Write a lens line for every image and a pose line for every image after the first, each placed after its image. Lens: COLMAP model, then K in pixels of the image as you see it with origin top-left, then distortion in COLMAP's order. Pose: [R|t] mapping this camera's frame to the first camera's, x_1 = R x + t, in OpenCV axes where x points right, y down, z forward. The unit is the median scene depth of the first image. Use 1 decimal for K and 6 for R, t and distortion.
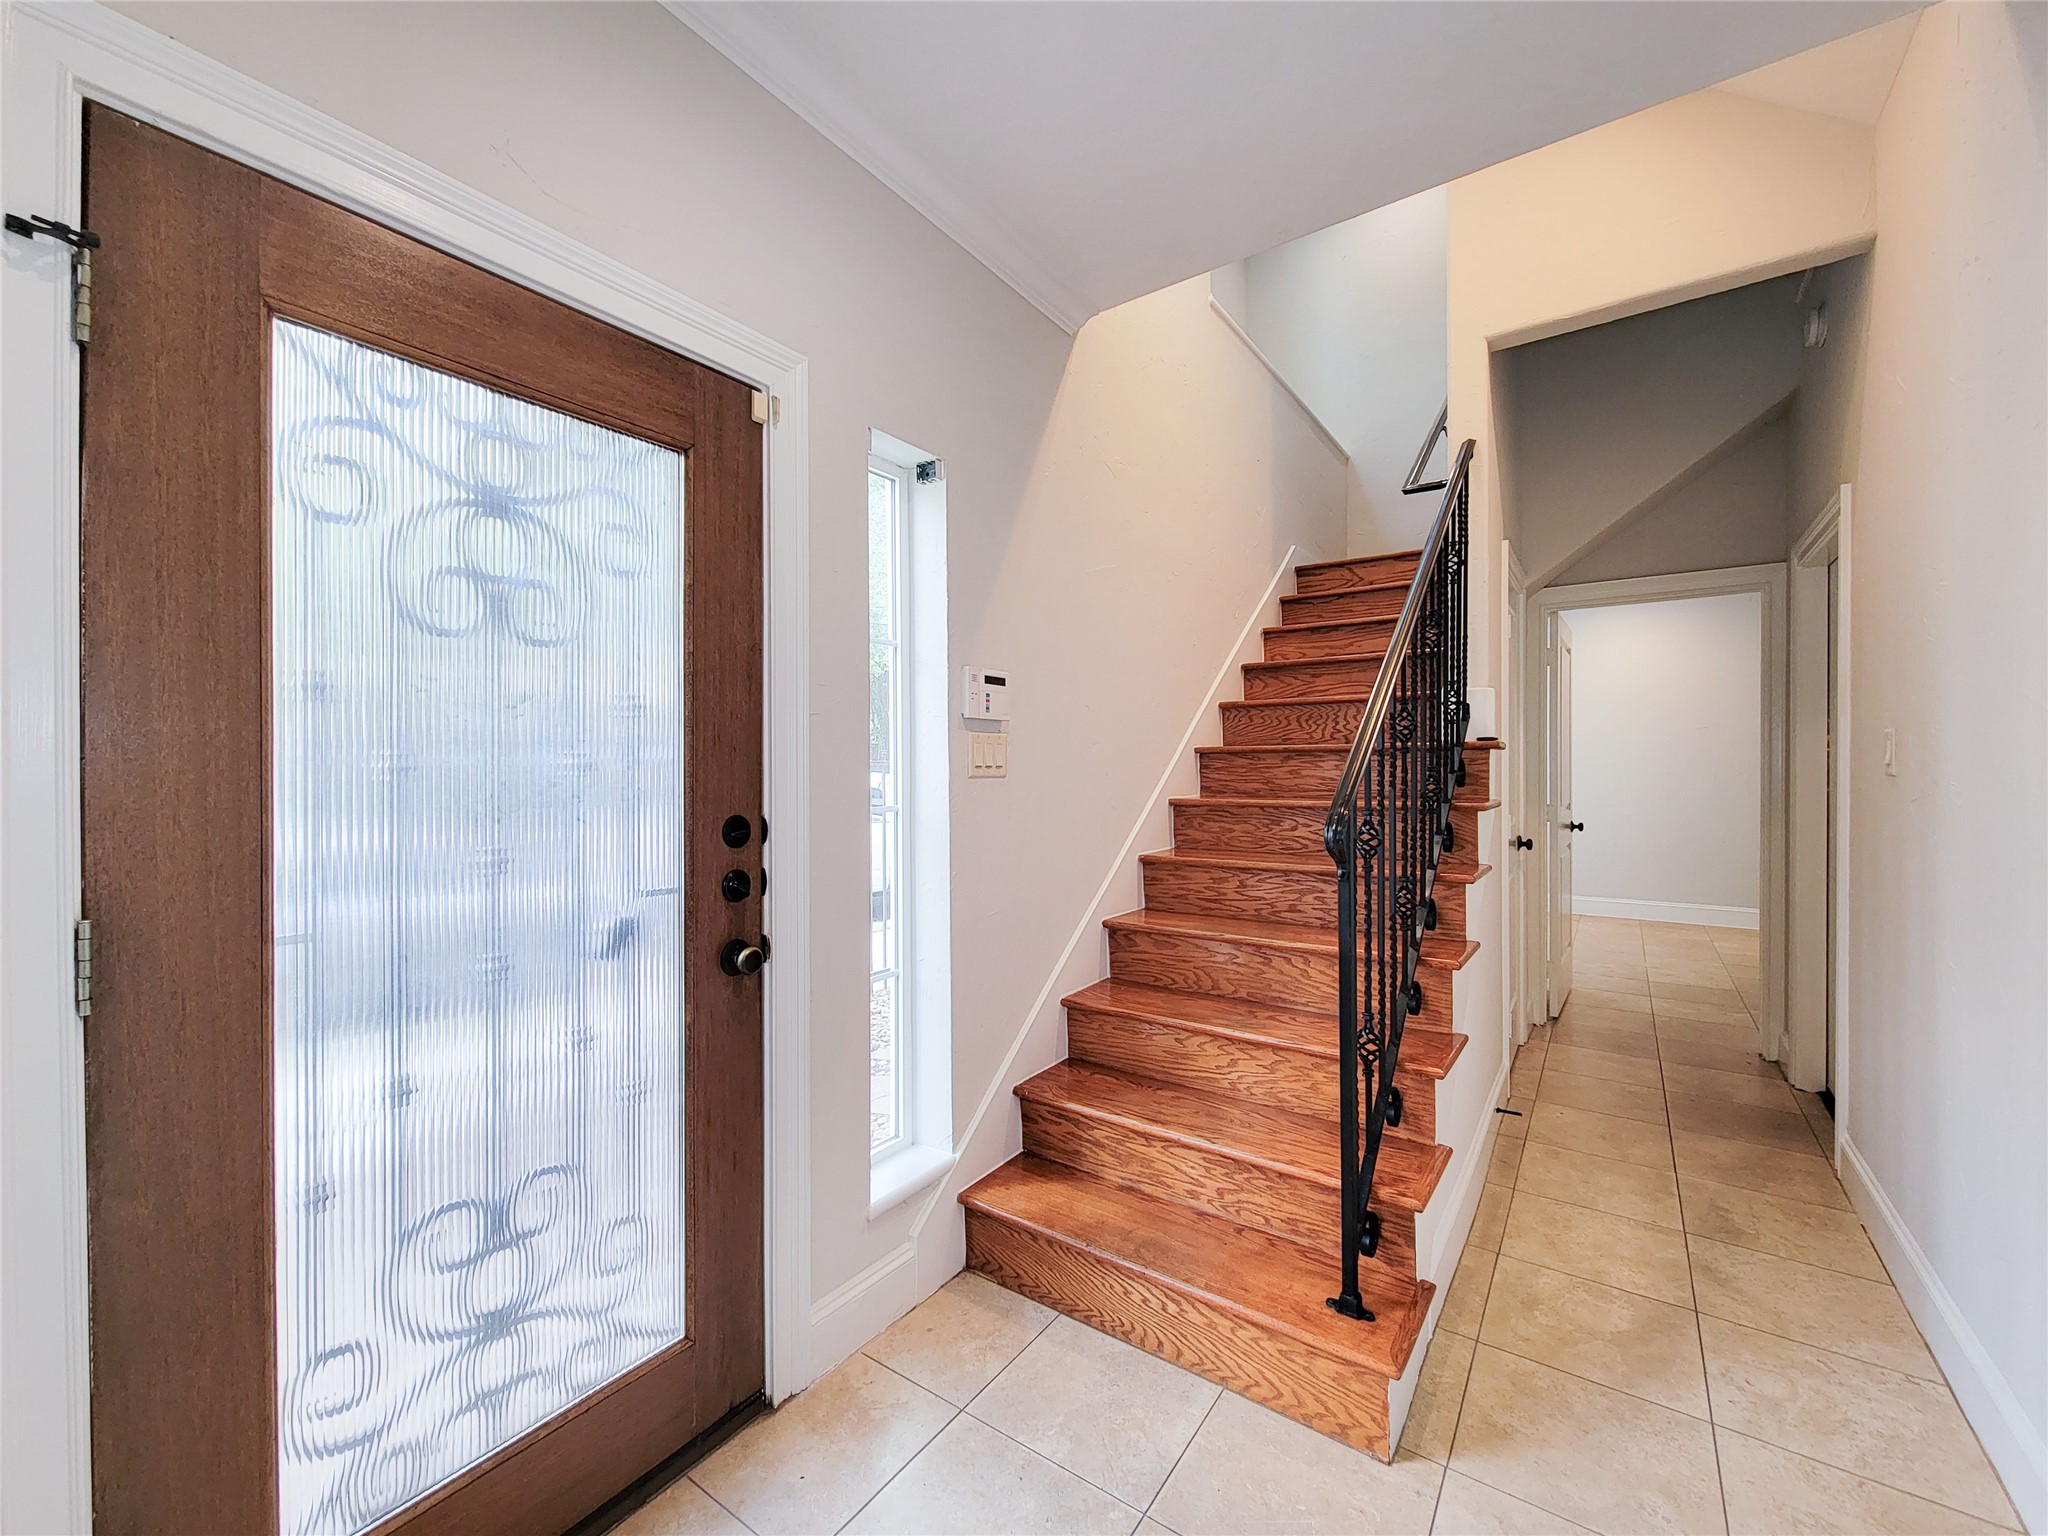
lens RADIAL K [[829.7, 0, 1027.6], [0, 829.7, 774.5], [0, 0, 1]] dist [-0.000805, -0.000668]
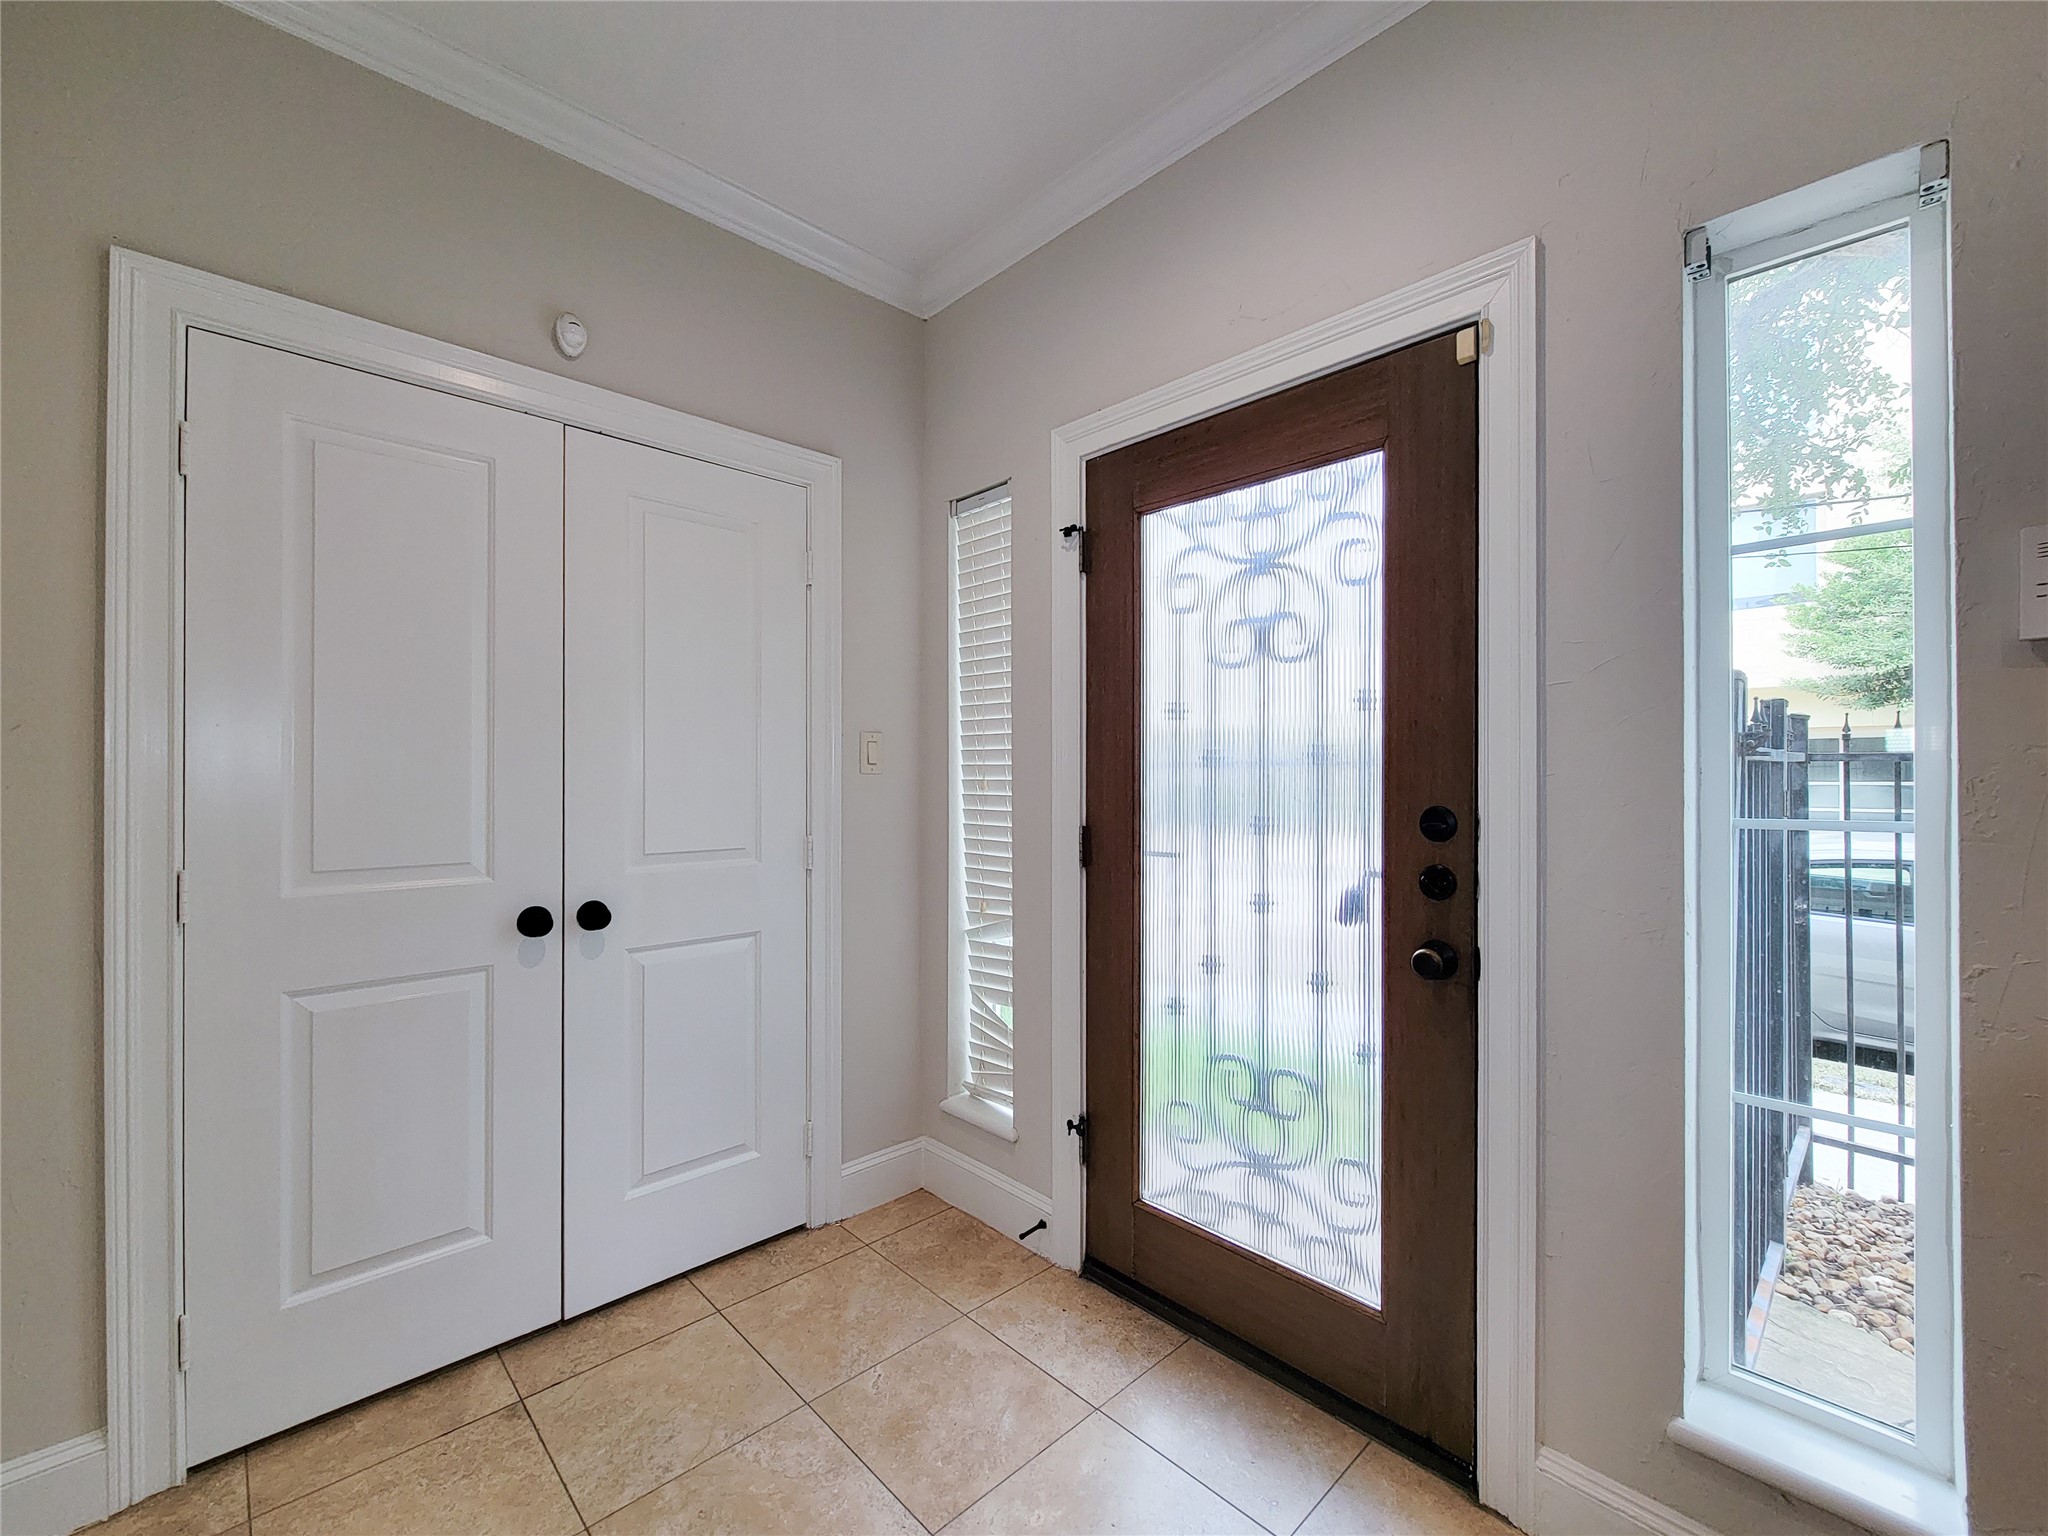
lens RADIAL K [[829.7, 0, 1027.6], [0, 829.7, 774.5], [0, 0, 1]] dist [-0.000805, -0.000668]
pose [[-0.182836, 0.006125, -0.983124, 0.719574], [-0.002595, 0.999974, 0.006713, 0.009701], [0.983140, 0.003778, -0.182815, 0.810748]]
